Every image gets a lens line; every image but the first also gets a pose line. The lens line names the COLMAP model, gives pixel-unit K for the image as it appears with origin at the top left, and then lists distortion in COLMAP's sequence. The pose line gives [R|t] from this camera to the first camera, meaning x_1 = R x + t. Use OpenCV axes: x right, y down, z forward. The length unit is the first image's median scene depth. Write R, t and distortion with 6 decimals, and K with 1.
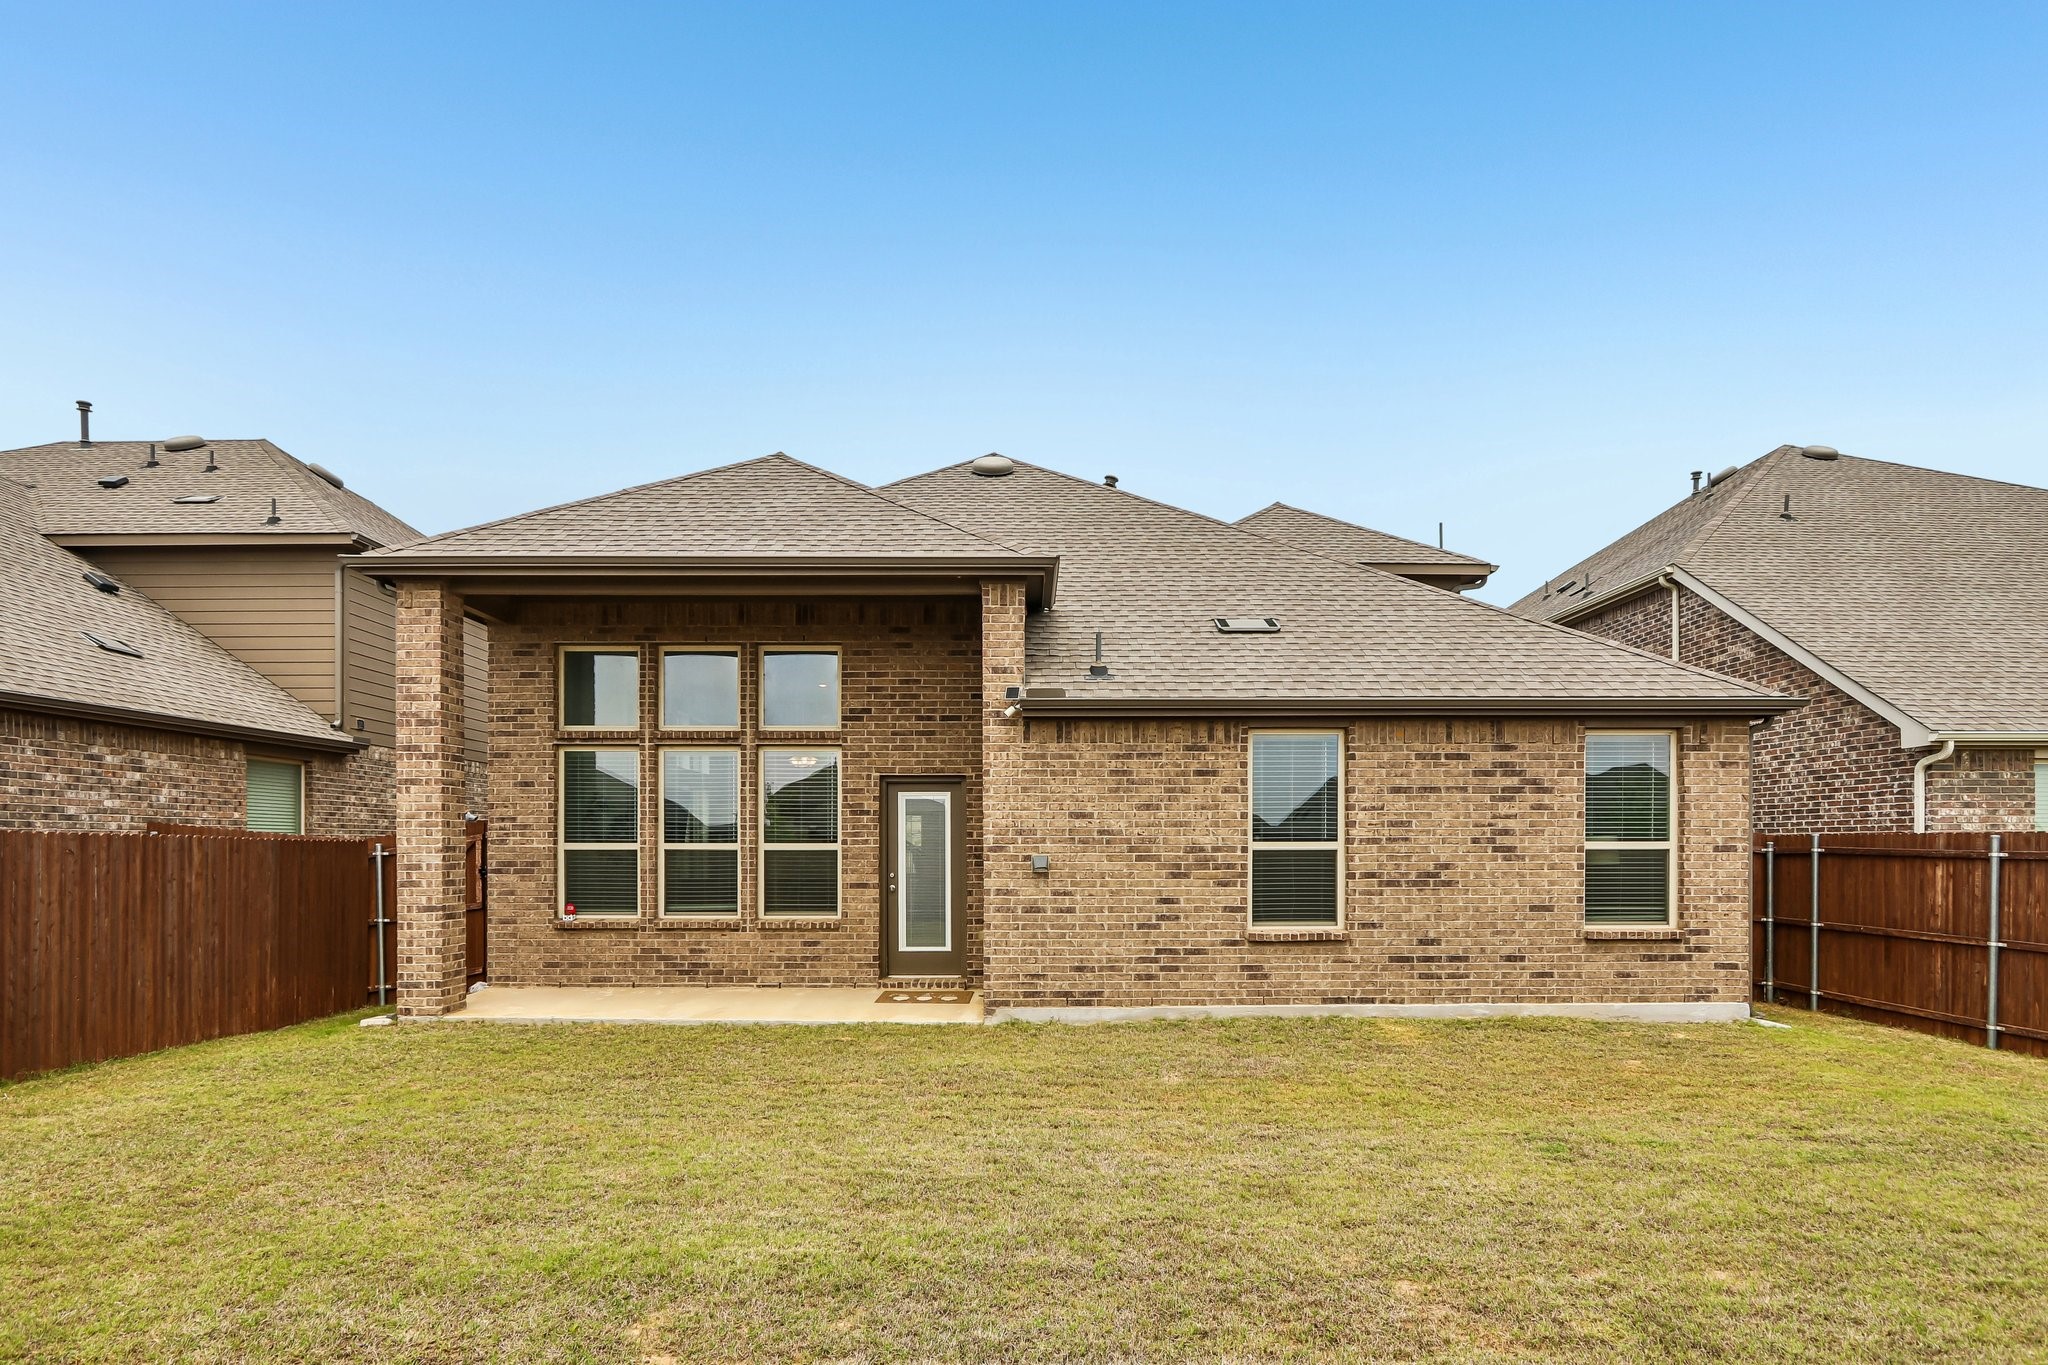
lens RADIAL K [[1030.2, 0, 1076.1], [0, 1030.2, 693.5], [0, 0, 1]] dist [-0.005315, 0.000503]
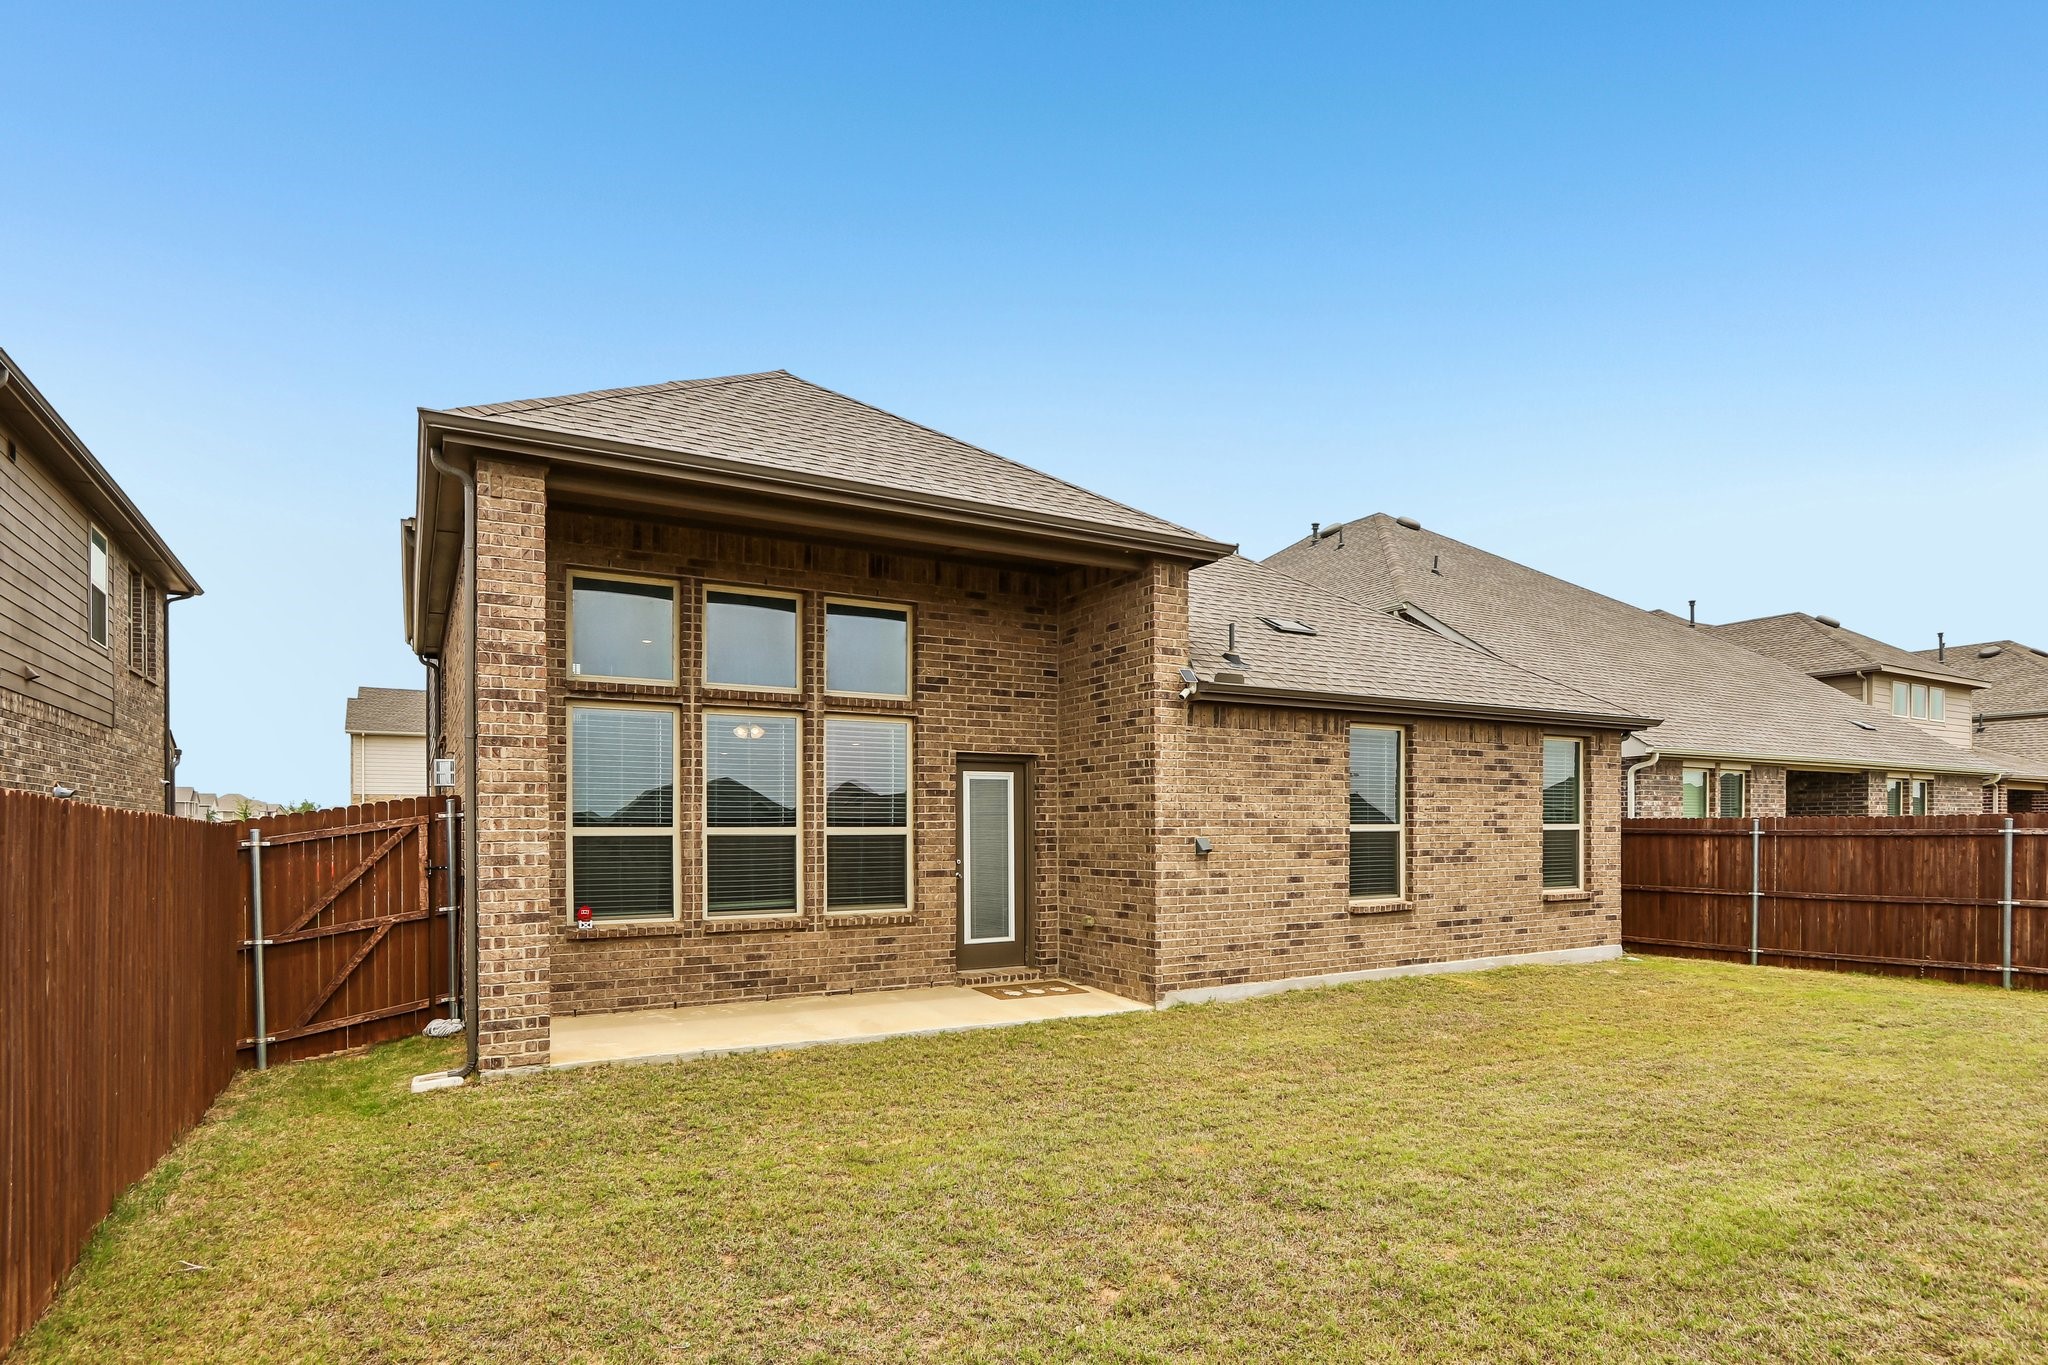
lens RADIAL K [[1030.2, 0, 1026.0], [0, 1030.2, 685.2], [0, 0, 1]] dist [-0.005315, 0.000503]
pose [[0.875027, 0.064243, 0.479791, -0.670164], [-0.066886, 0.997693, -0.011604, 0.030725], [-0.479430, -0.021937, 0.877306, 0.198446]]
